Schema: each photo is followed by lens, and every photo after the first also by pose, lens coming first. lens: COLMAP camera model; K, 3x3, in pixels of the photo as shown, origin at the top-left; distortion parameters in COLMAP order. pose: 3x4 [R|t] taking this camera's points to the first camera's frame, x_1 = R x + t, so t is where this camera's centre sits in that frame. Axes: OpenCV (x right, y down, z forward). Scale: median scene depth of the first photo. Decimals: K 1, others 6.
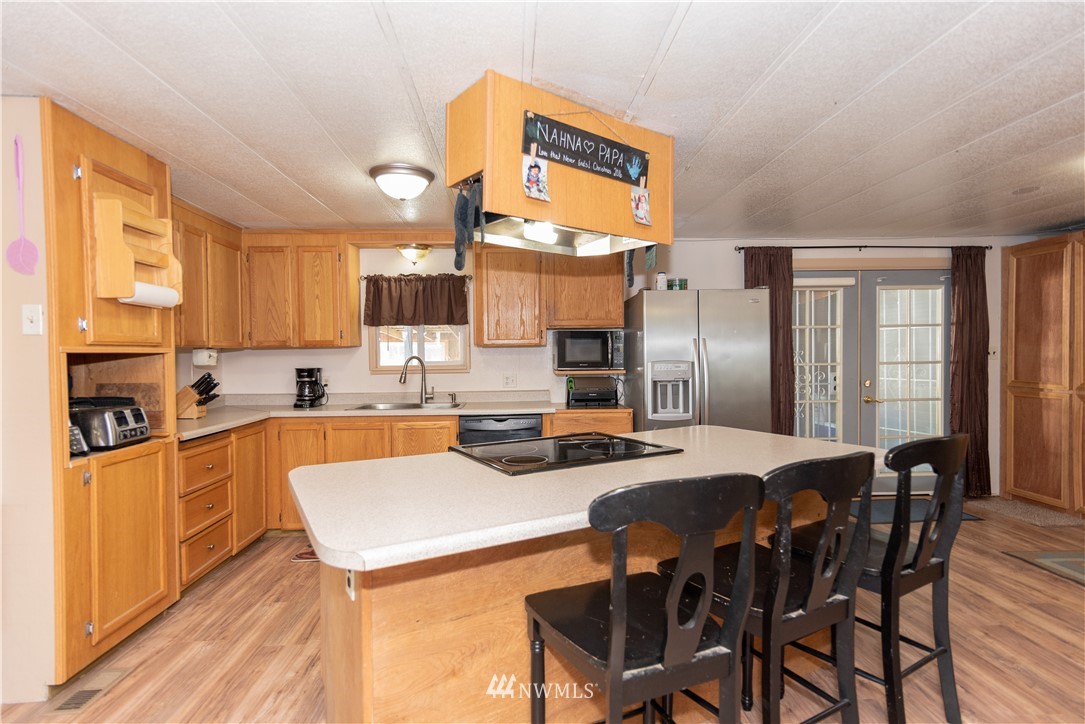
lens RADIAL K [[539.3, 0, 542.5], [0, 539.3, 362.0], [0, 0, 1]] dist [0.018327, -0.000123]
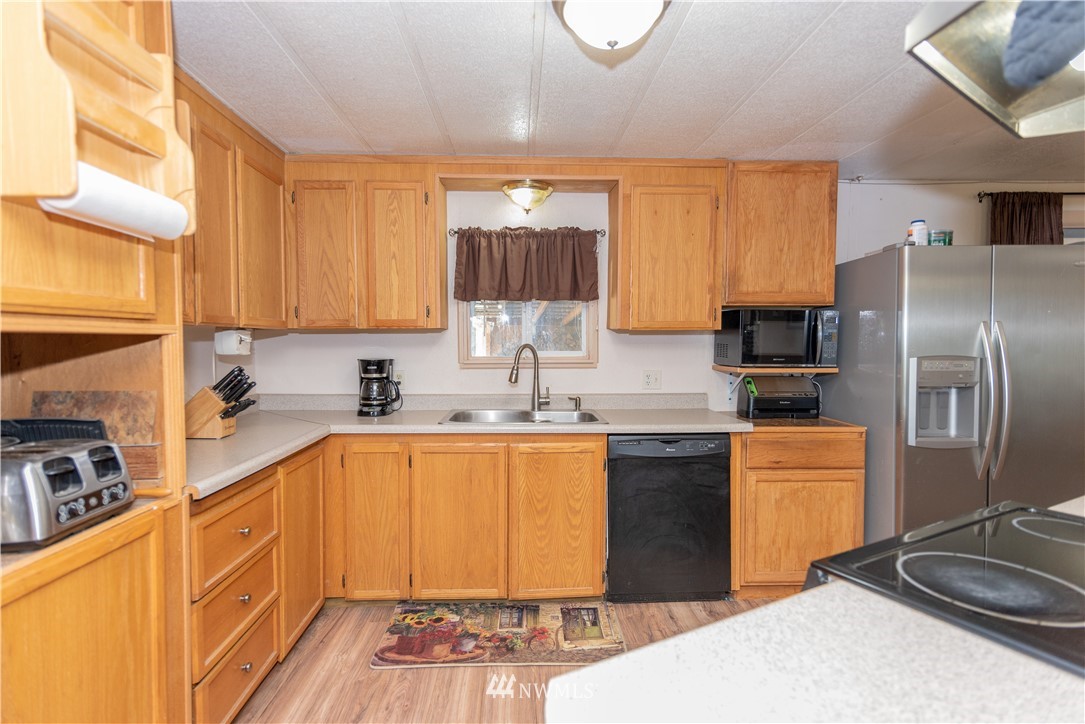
lens RADIAL K [[524.7, 0, 542.5], [0, 524.7, 362.0], [0, 0, 1]] dist [0.018779, -0.000377]
pose [[0.999835, 0.011822, -0.013773, -0.217747], [-0.011491, 0.999649, 0.023885, -0.004131], [0.014050, -0.023722, 0.999620, 0.334664]]
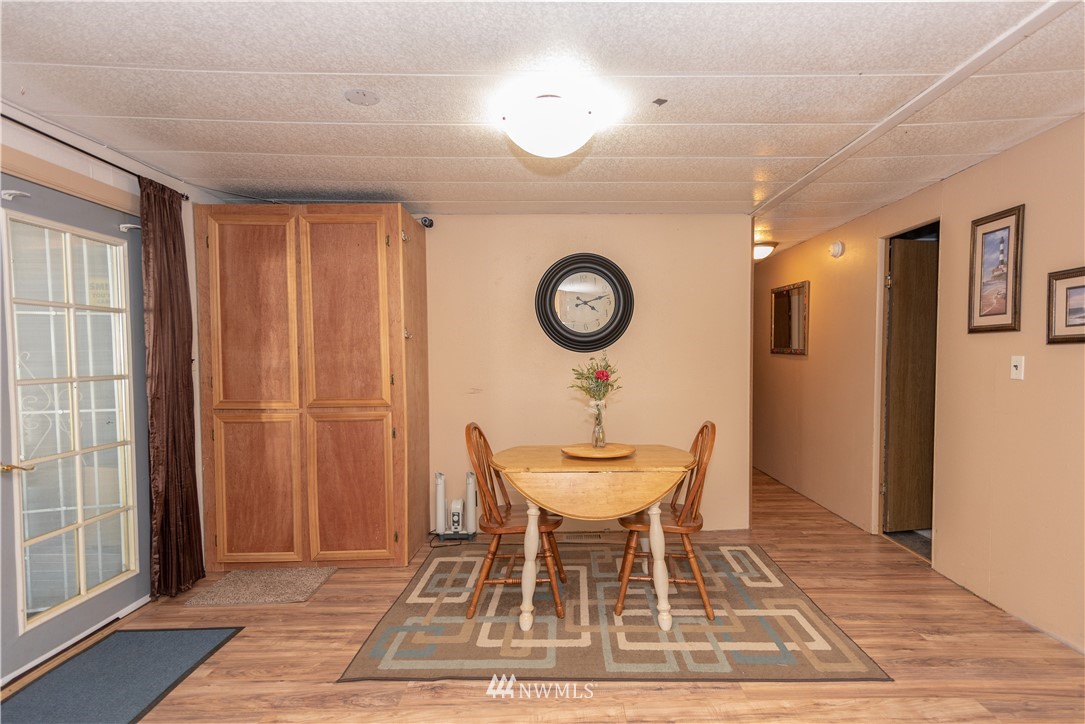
lens RADIAL K [[544.7, 0, 559.1], [0, 544.7, 379.5], [0, 0, 1]] dist [0.022807, 0.000174]
pose [[0.043399, -0.033815, 0.998485, 0.208386], [0.024664, 0.999159, 0.032766, -0.005989], [-0.998753, 0.023205, 0.044197, 0.613730]]
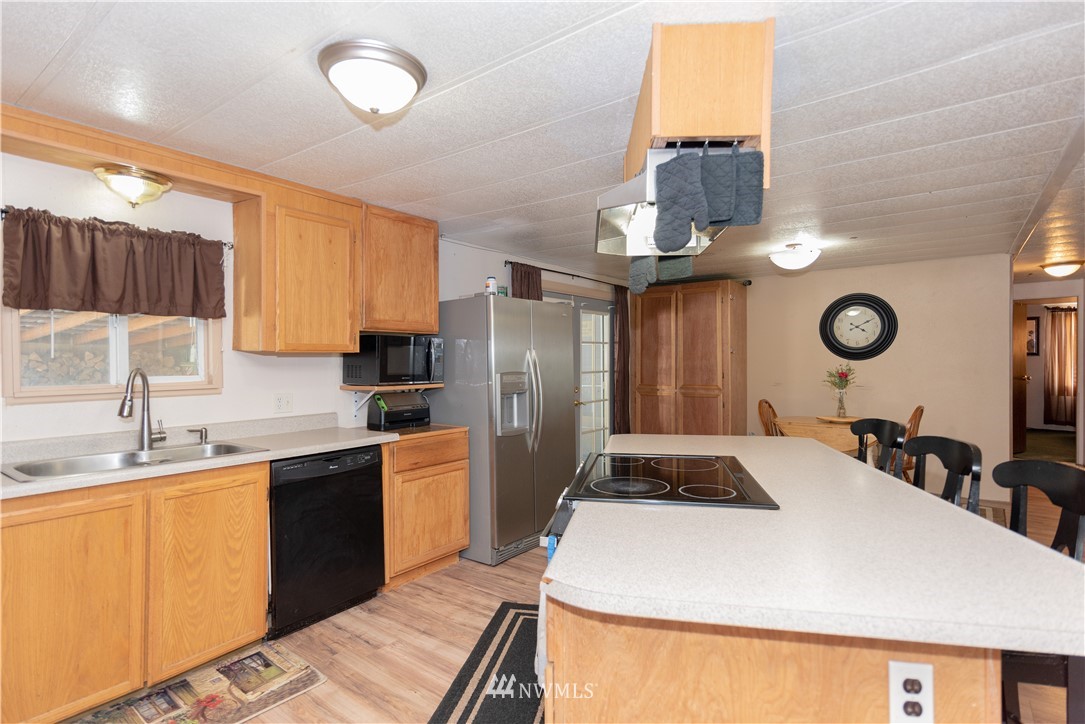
lens RADIAL K [[539.3, 0, 542.5], [0, 539.3, 362.0], [0, 0, 1]] dist [0.018327, -0.000123]
pose [[0.649002, 0.005509, 0.760767, -0.416091], [0.011148, 0.999798, -0.016749, -0.002961], [-0.760705, 0.019351, 0.648809, 0.322328]]
